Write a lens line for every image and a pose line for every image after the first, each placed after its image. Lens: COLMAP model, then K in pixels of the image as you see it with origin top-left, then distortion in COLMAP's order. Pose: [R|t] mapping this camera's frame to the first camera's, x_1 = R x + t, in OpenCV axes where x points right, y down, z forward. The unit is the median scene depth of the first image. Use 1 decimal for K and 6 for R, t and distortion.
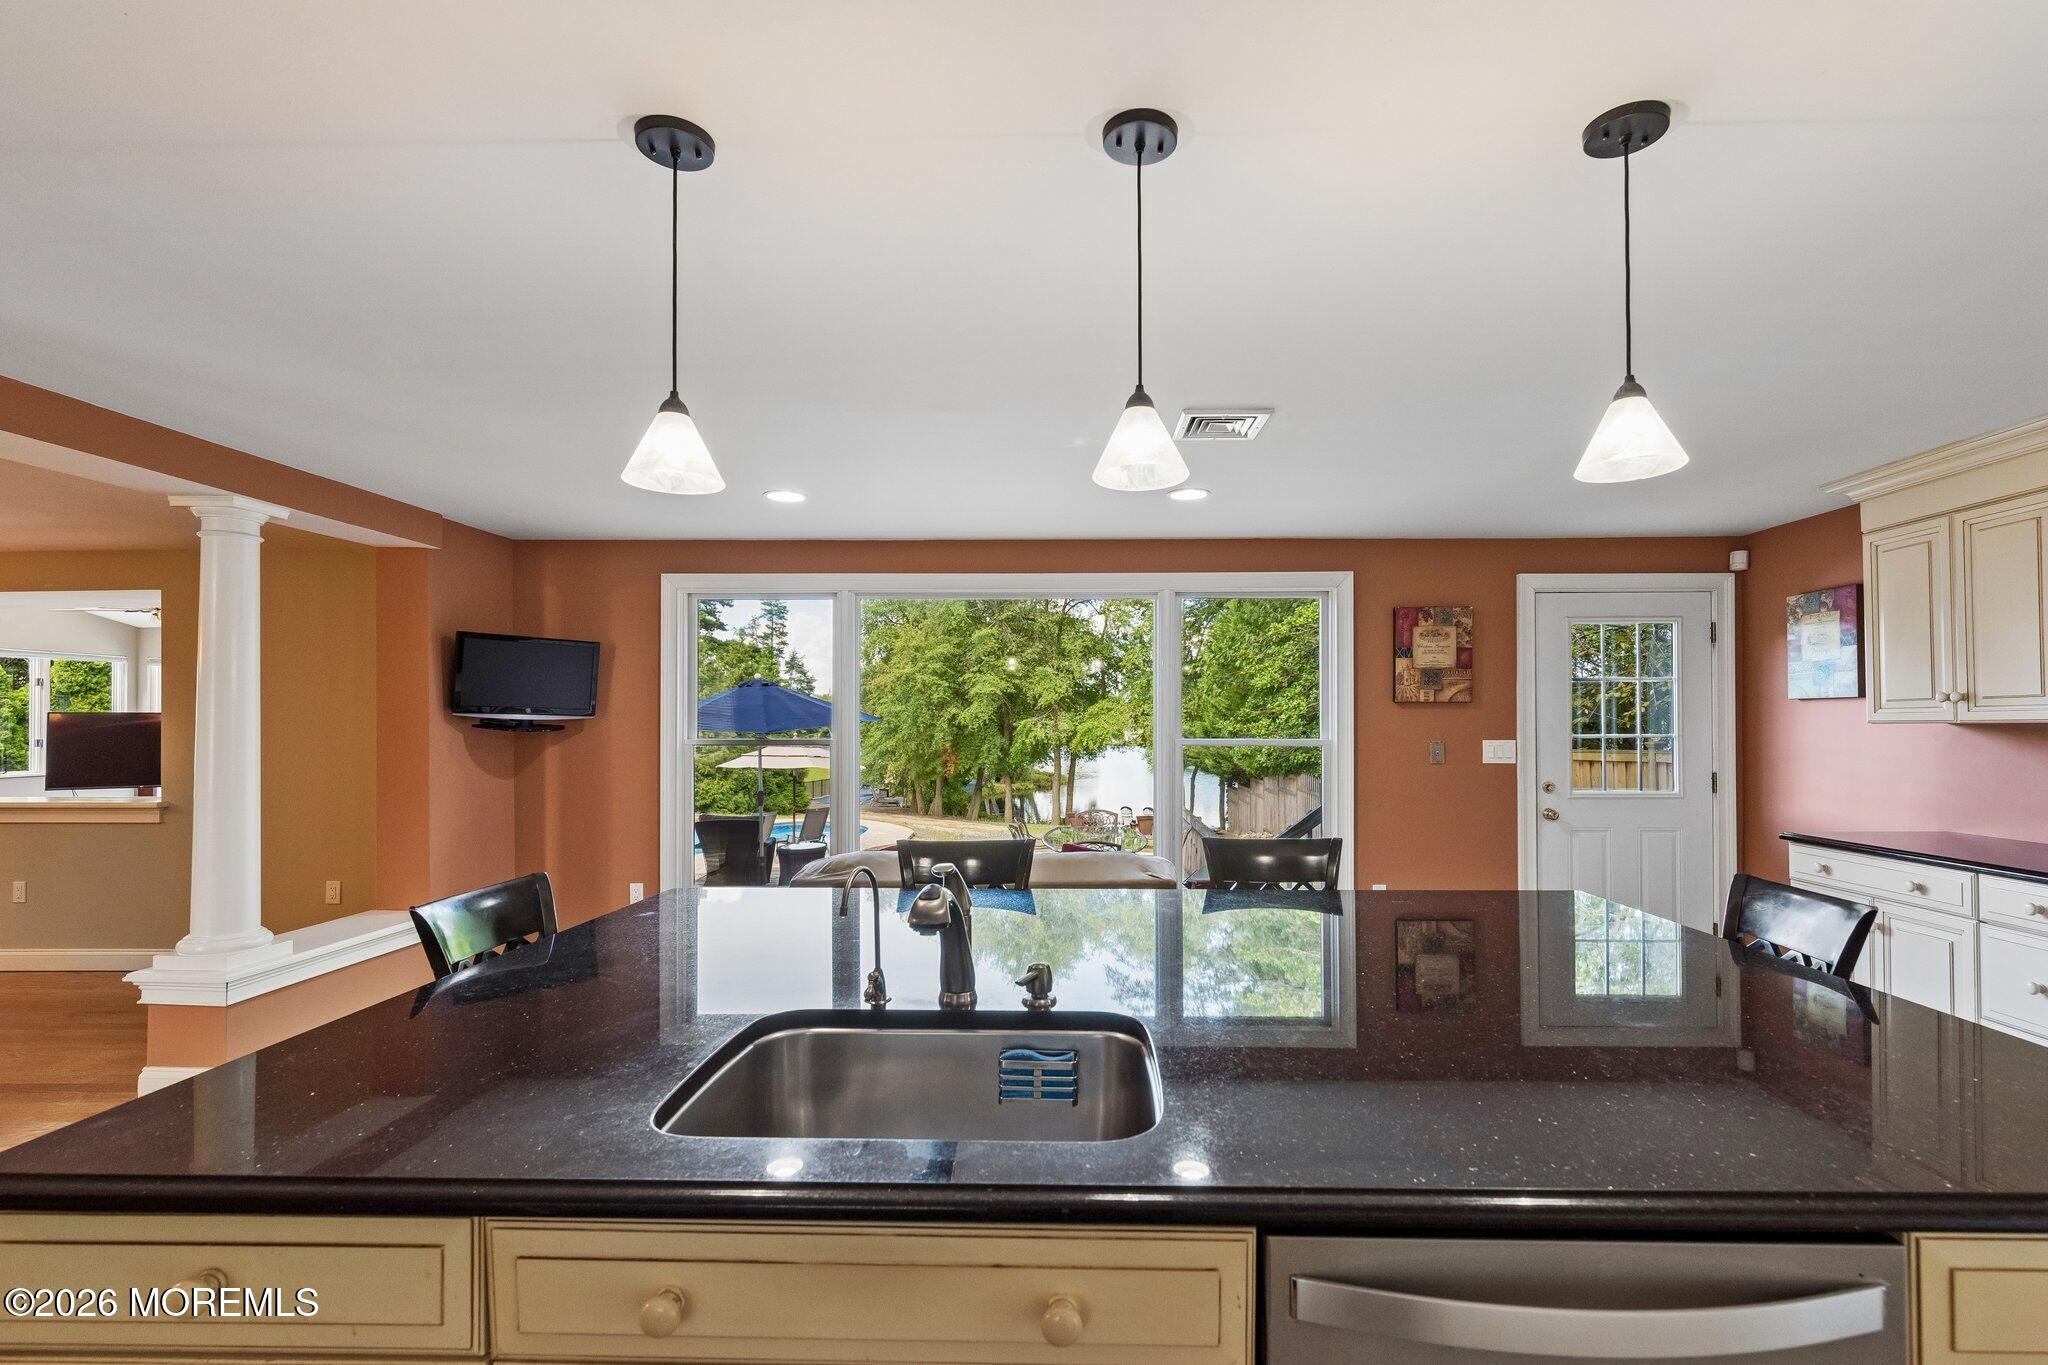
lens RADIAL K [[907.0, 0, 1076.9], [0, 907.0, 718.4], [0, 0, 1]] dist [0.003005, 0.000222]
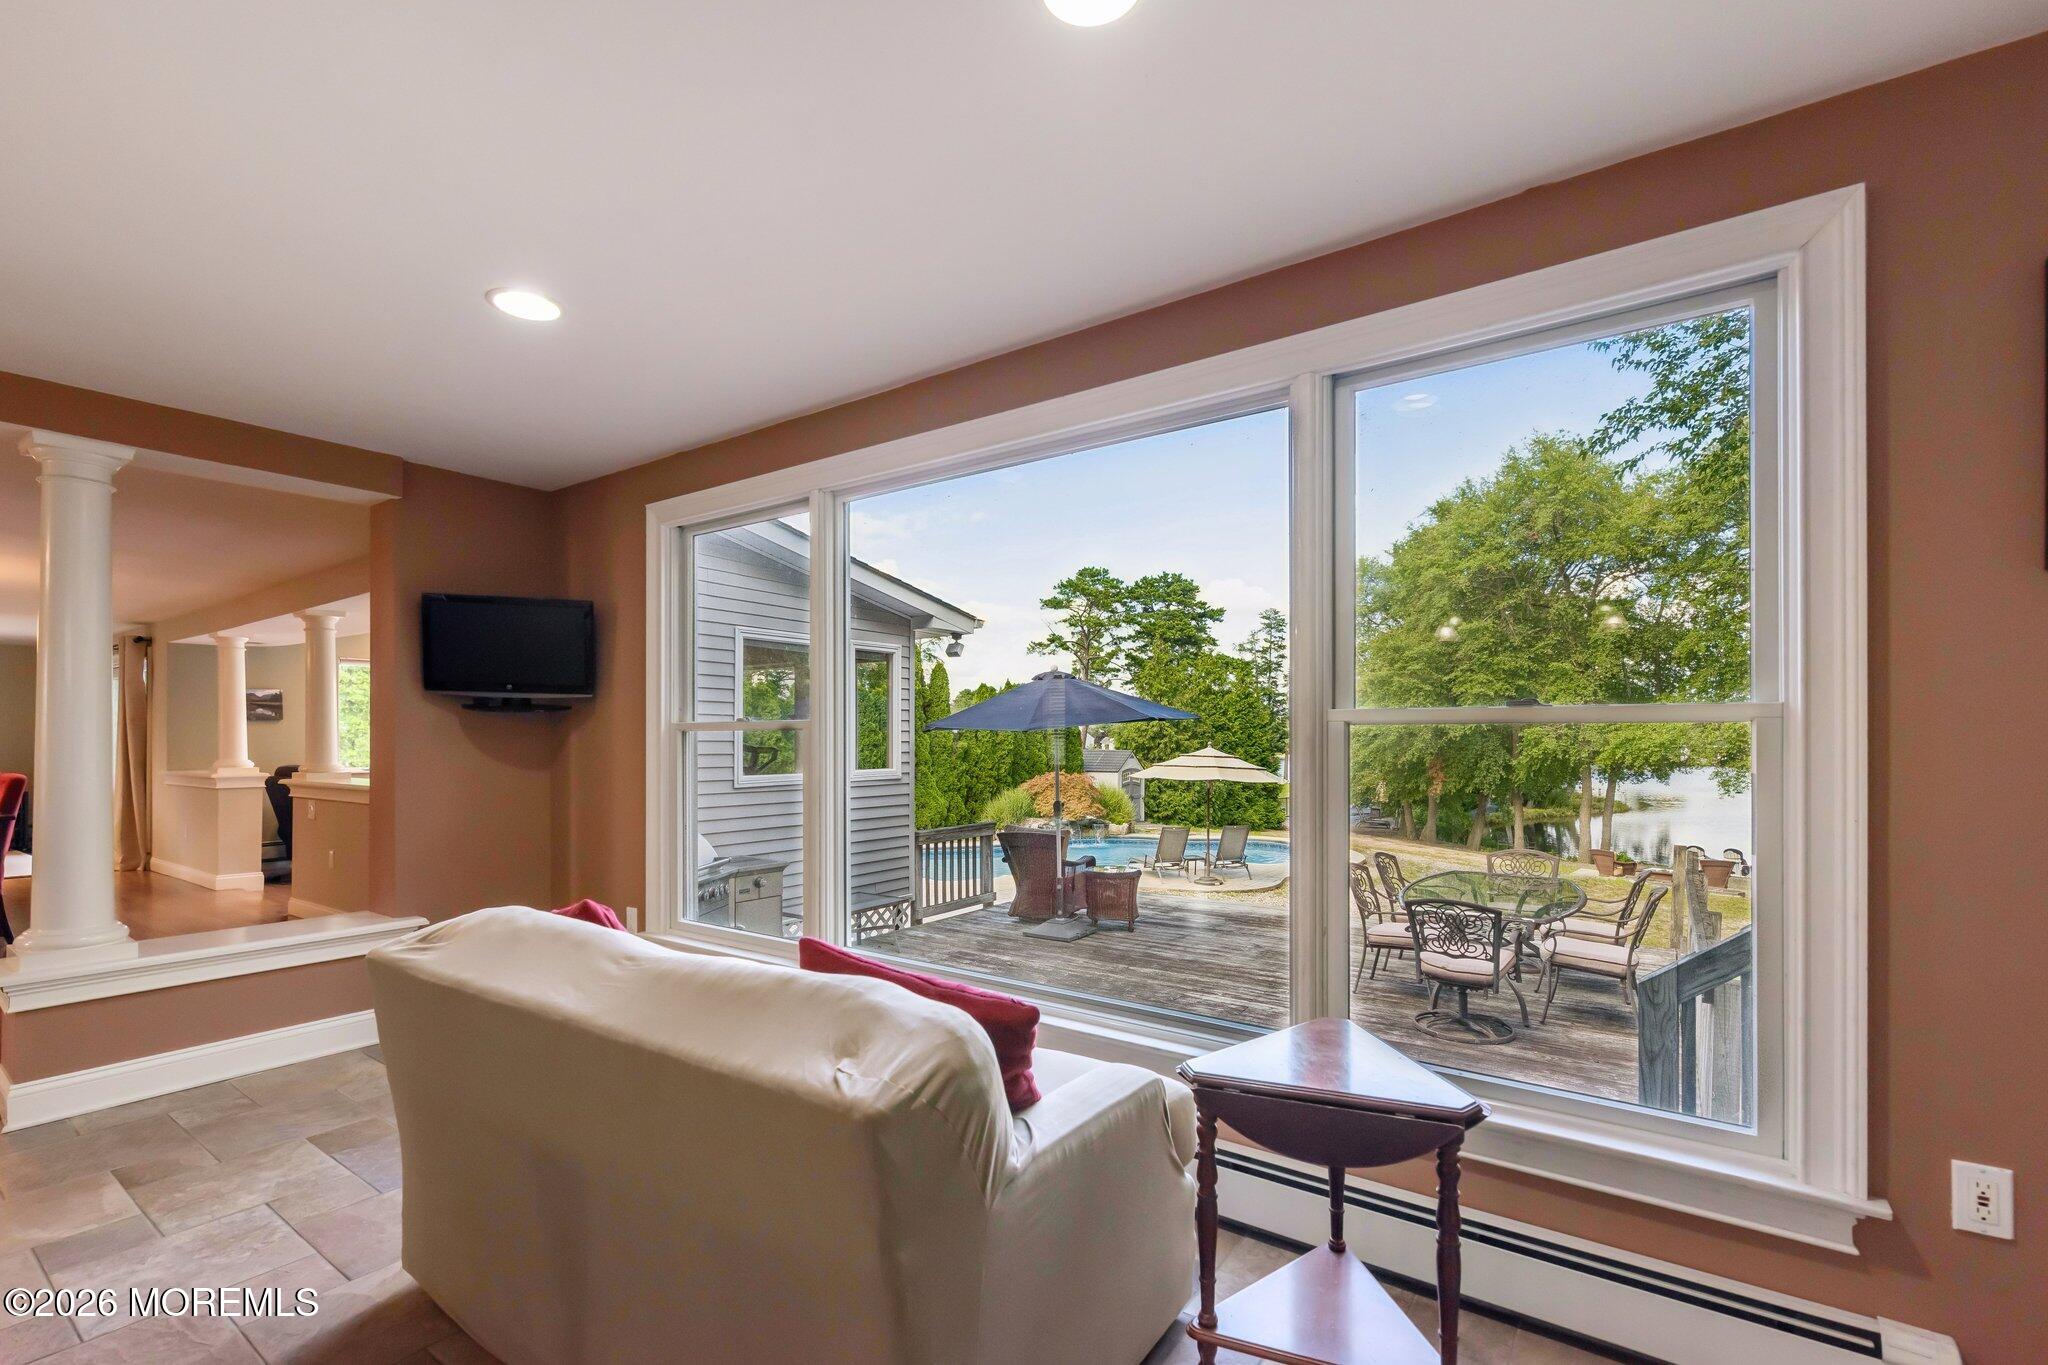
lens RADIAL K [[908.0, 0, 1024.6], [0, 908.0, 734.9], [0, 0, 1]] dist [0.001168, 0.000163]
pose [[0.820190, -0.002882, -0.572084, 0.242564], [0.003302, 0.999995, -0.000304, 0.035475], [0.572082, -0.001640, 0.820195, 0.555930]]
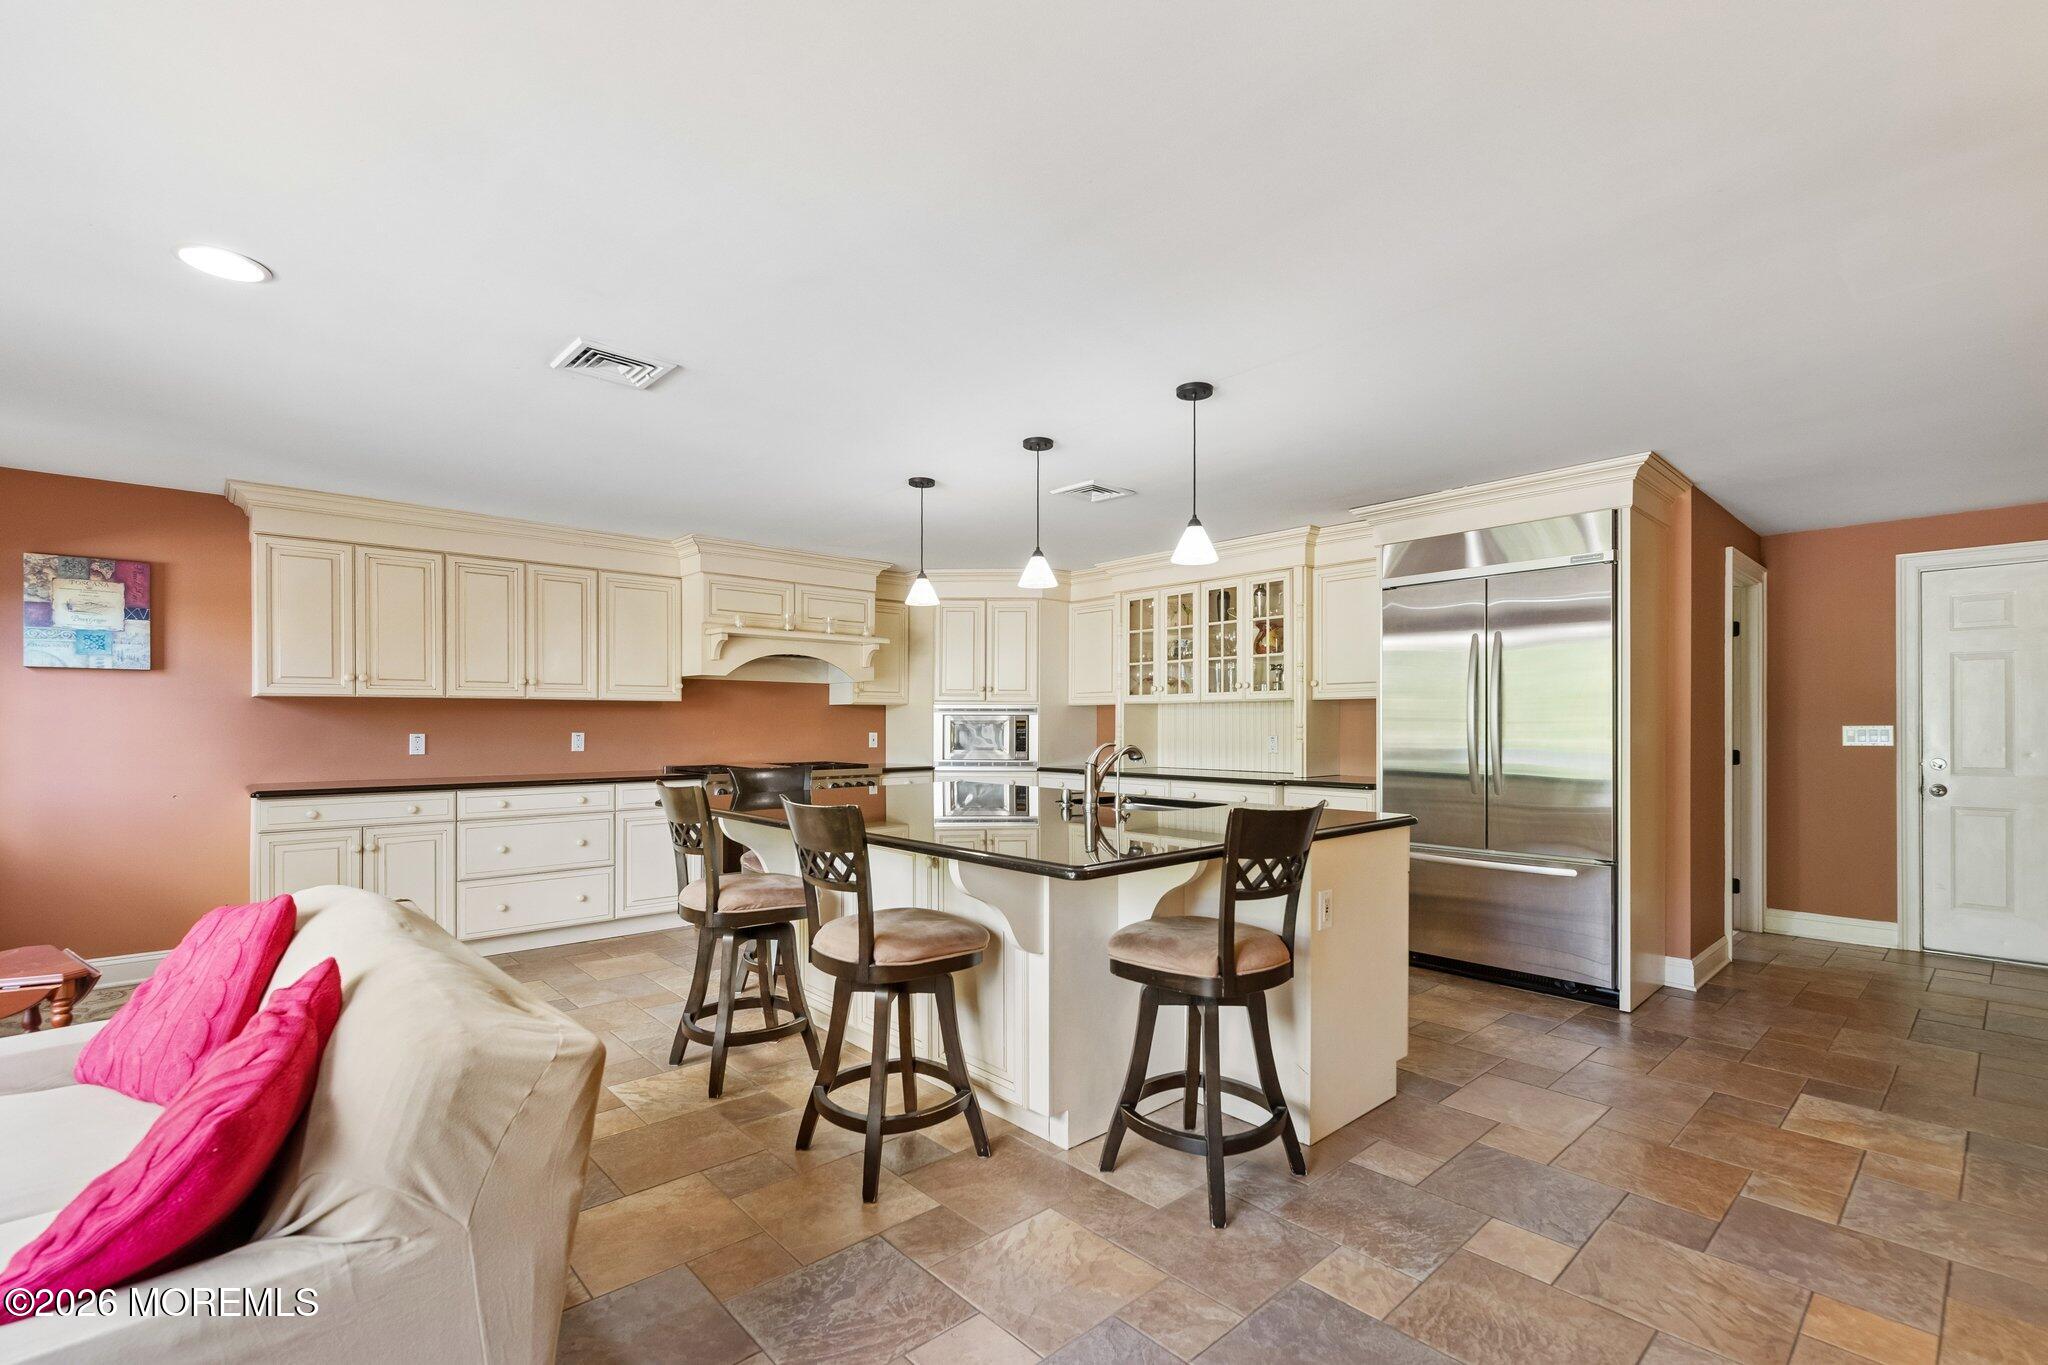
lens RADIAL K [[898.4, 0, 1020.4], [0, 898.4, 723.3], [0, 0, 1]] dist [-0.000423, -0.000204]
pose [[-0.676239, 0.001738, 0.736680, -0.503630], [-0.001694, 0.999991, -0.003915, 0.034798], [-0.736680, -0.003895, -0.676230, 0.809446]]
